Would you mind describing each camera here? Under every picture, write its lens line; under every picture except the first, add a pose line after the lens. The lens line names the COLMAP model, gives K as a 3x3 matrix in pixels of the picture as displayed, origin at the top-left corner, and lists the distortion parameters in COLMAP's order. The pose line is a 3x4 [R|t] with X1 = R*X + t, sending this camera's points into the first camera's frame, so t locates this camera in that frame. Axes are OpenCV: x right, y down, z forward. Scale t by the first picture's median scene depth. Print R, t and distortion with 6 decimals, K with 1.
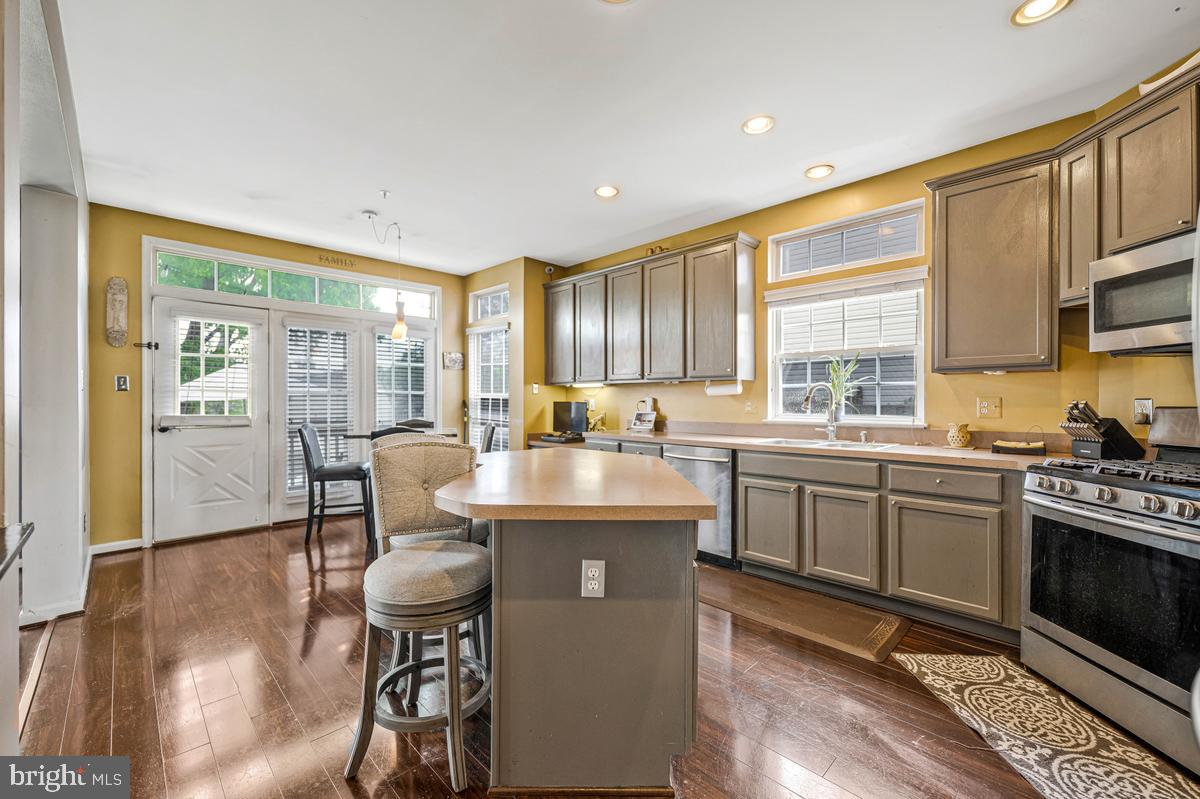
lens RADIAL K [[492.1, 0, 599.8], [0, 492.1, 398.3], [0, 0, 1]] dist [0.001295, 0.000198]
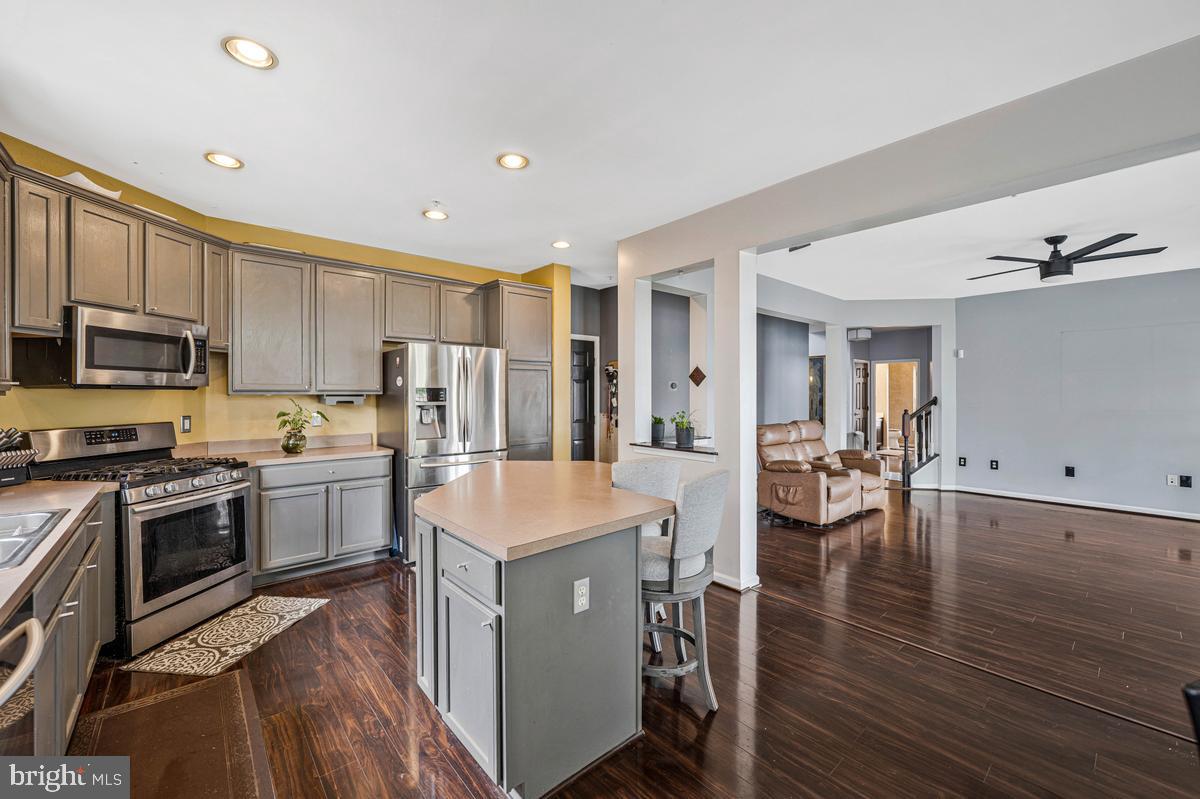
lens RADIAL K [[492.1, 0, 601.6], [0, 492.1, 395.8], [0, 0, 1]] dist [0.001295, 0.000198]
pose [[-0.998041, -0.004464, 0.062402, -0.298244], [-0.004132, 0.999977, 0.005450, -0.079073], [-0.062424, 0.005181, -0.998036, 2.129385]]
